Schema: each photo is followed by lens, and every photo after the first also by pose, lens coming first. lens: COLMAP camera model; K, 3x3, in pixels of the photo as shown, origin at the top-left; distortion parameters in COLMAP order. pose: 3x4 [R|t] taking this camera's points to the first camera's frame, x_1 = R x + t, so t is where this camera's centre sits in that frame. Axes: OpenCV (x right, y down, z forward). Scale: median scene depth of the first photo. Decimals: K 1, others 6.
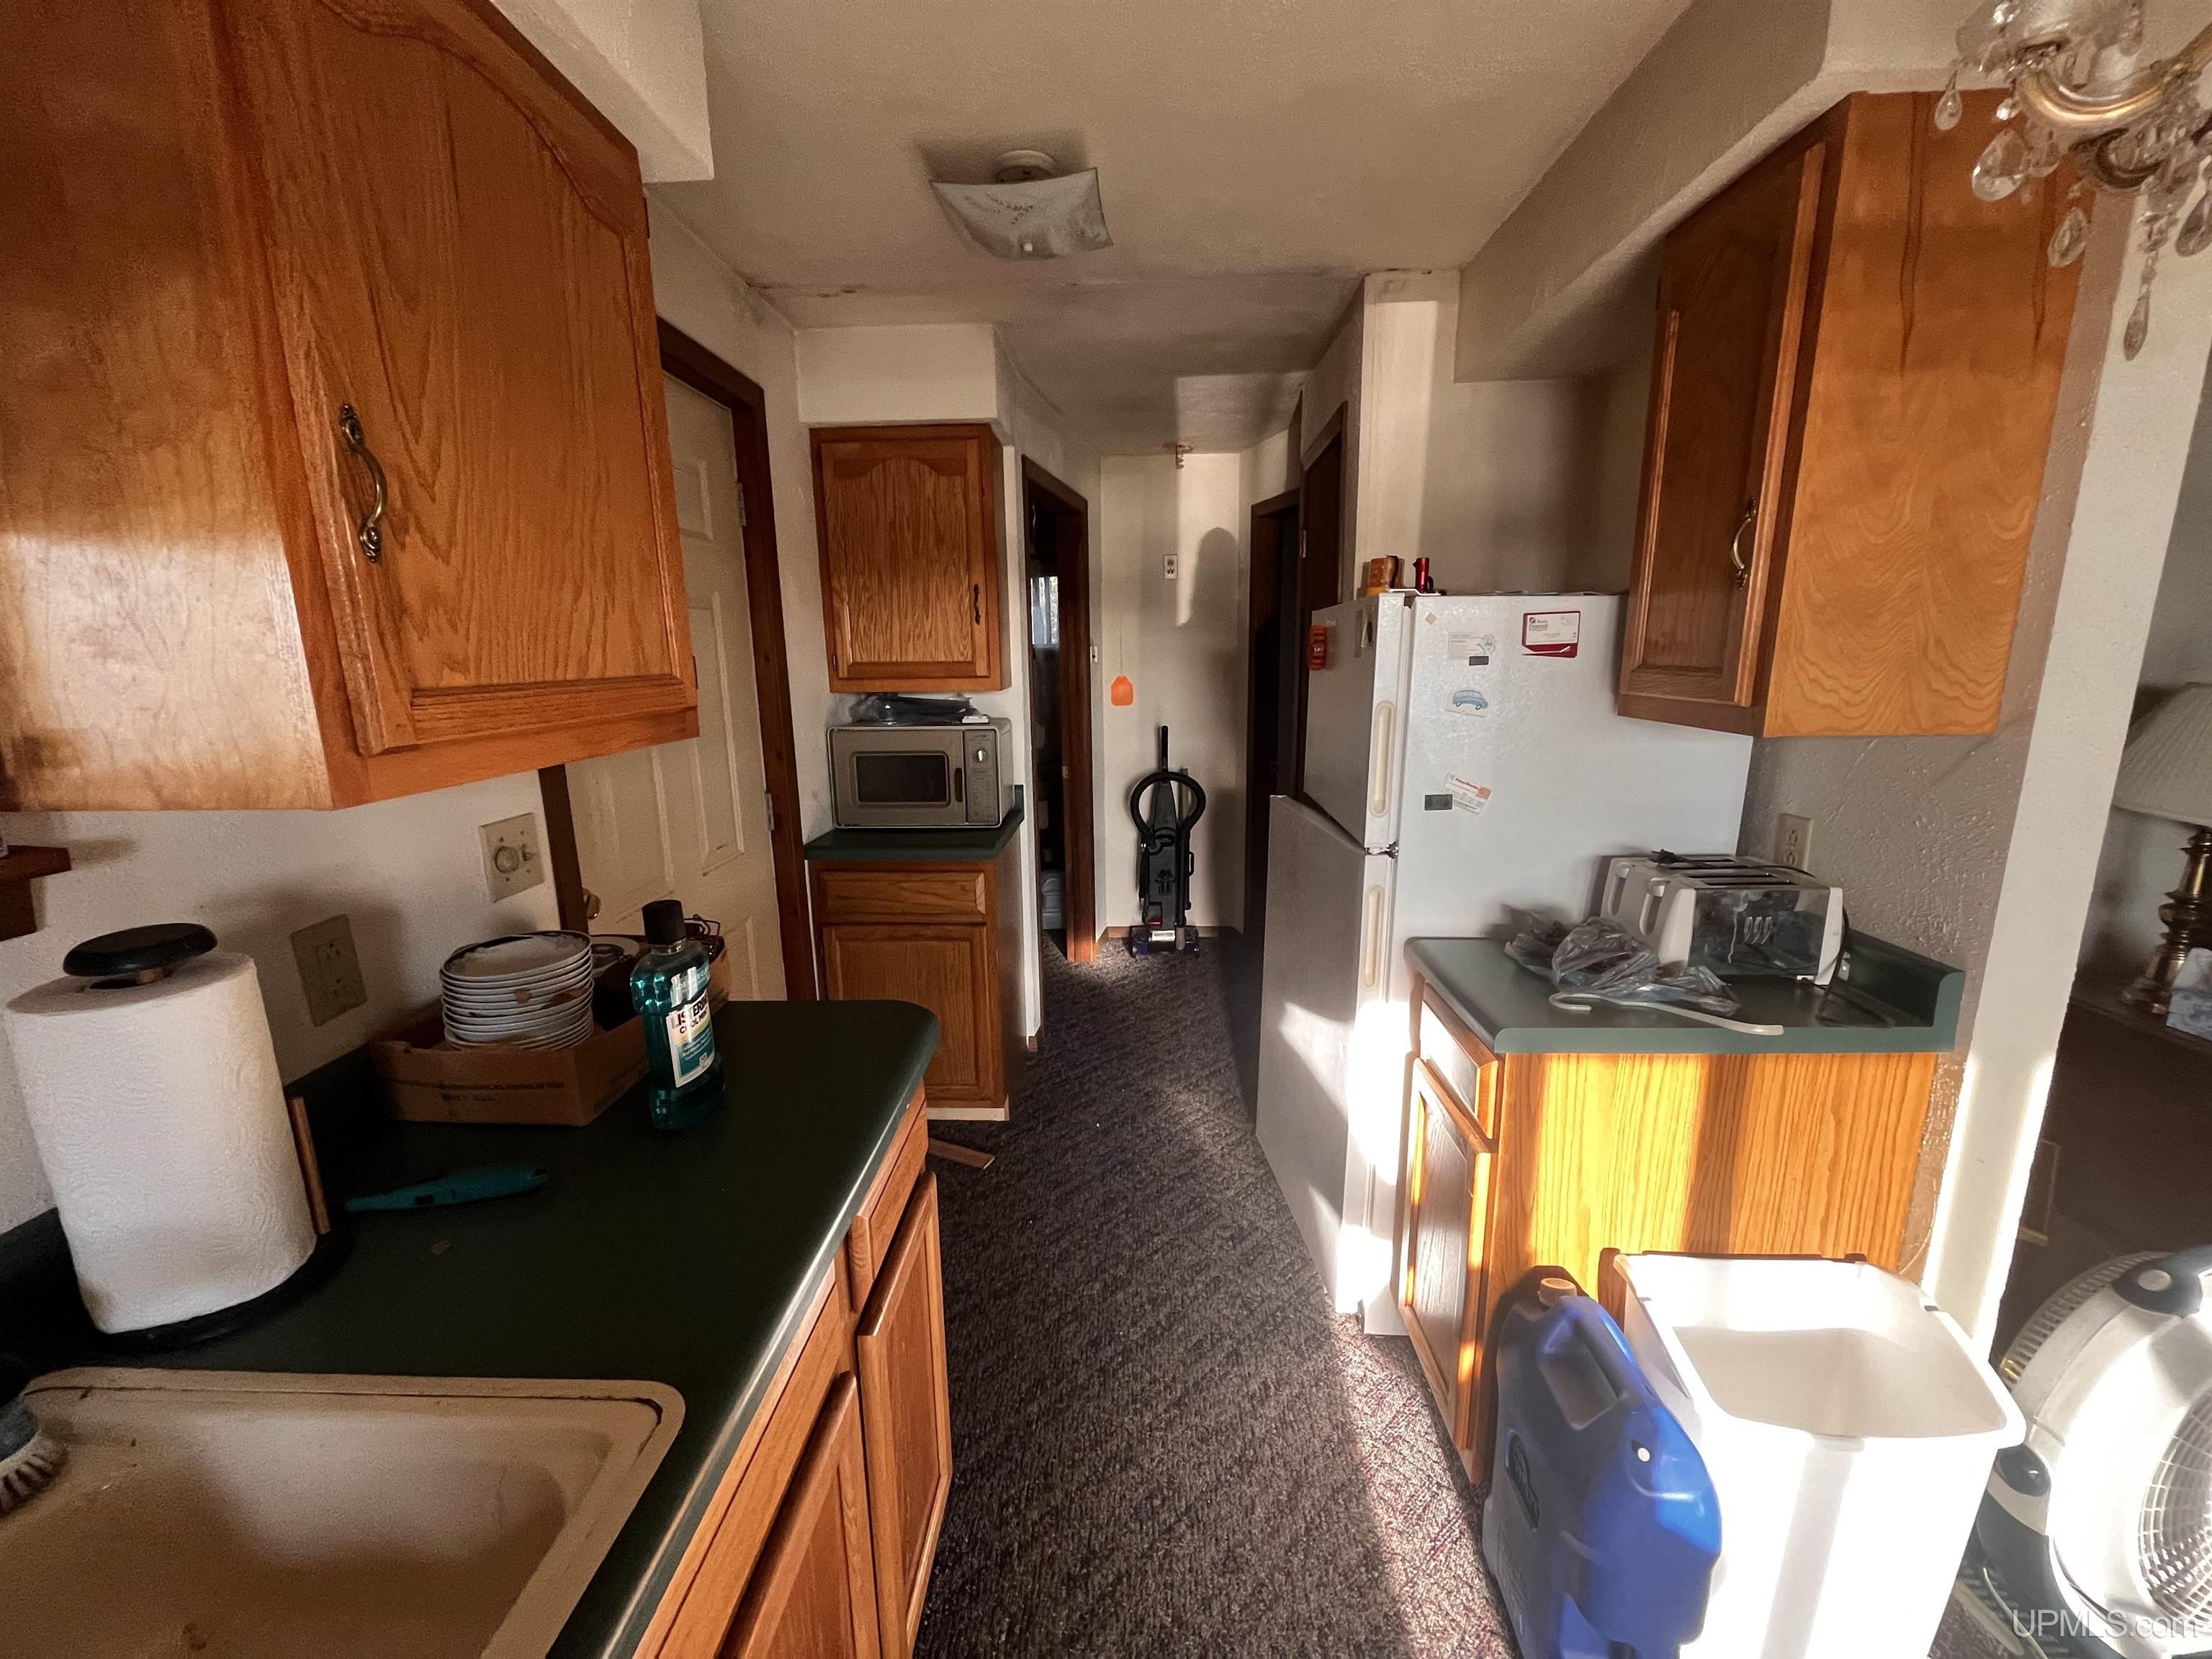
lens RADIAL K [[894.3, 0, 1106.9], [0, 894.3, 831.2], [0, 0, 1]] dist [-0.001484, -0.000202]
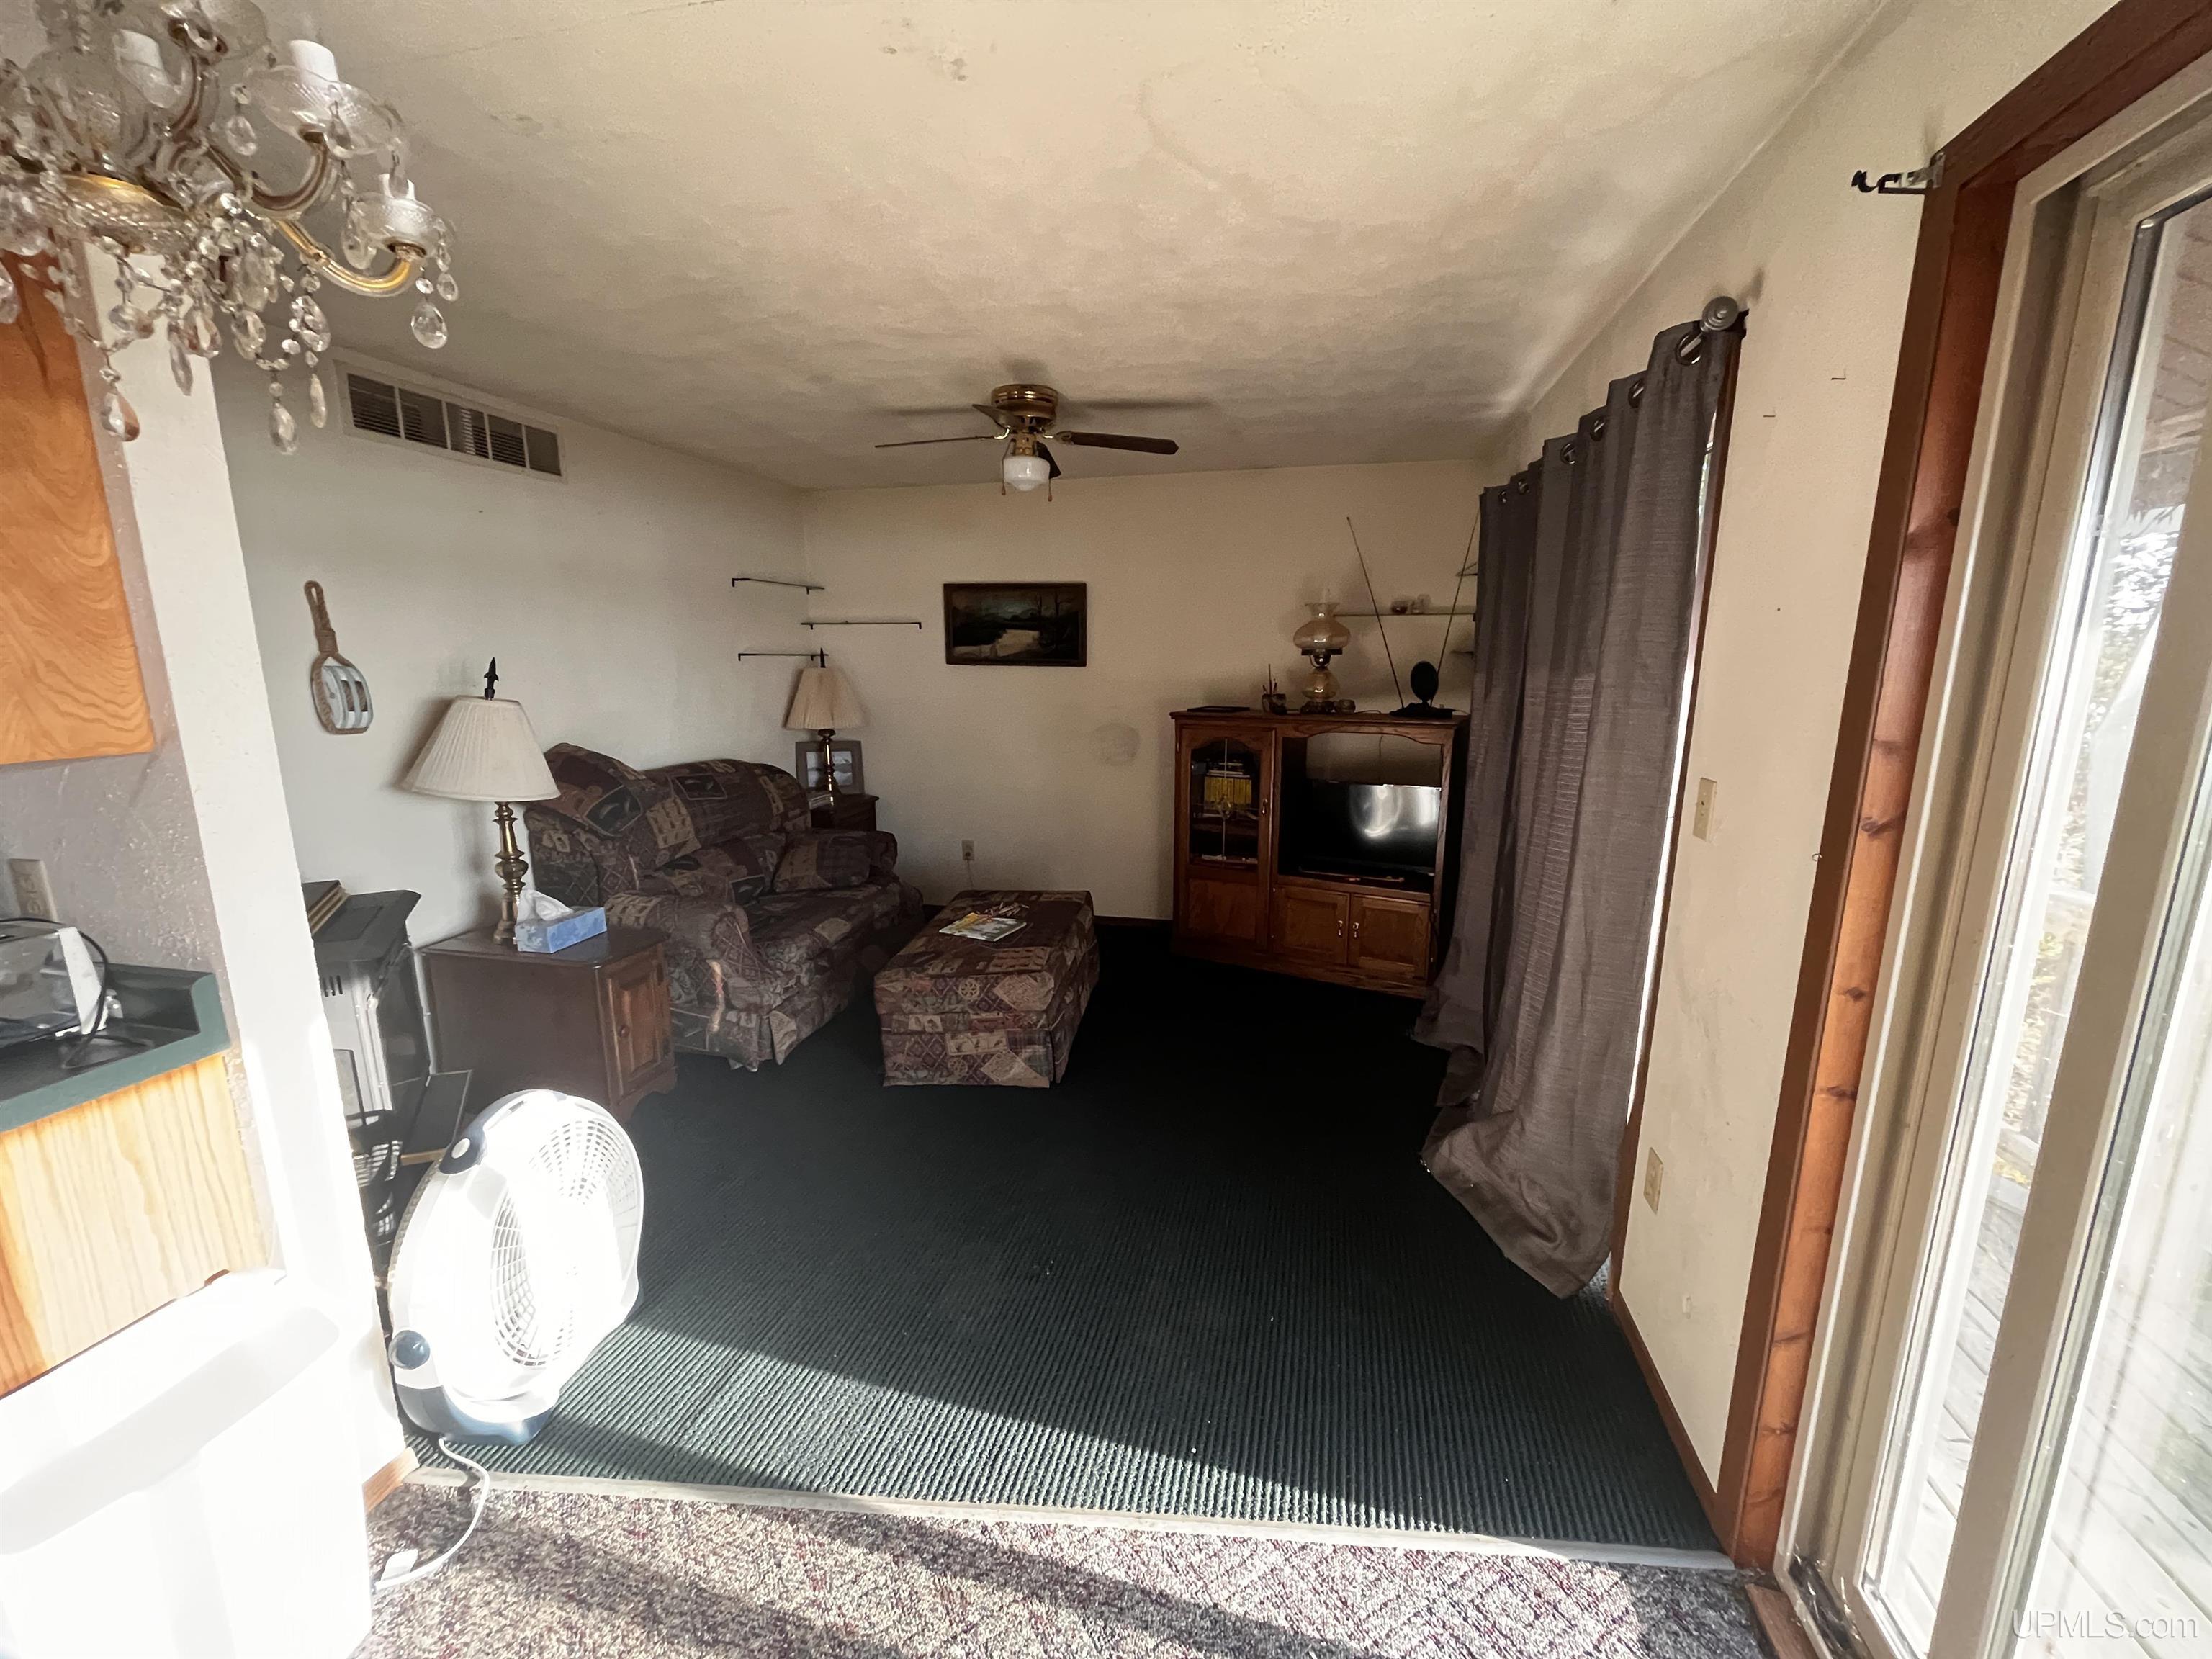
lens RADIAL K [[894.3, 0, 1106.9], [0, 894.3, 825.8], [0, 0, 1]] dist [-0.001484, -0.000202]
pose [[0.219060, -0.173272, 0.960203, 0.199636], [0.203246, 0.970621, 0.128783, 0.065773], [-0.954308, 0.166947, 0.247841, -0.302654]]
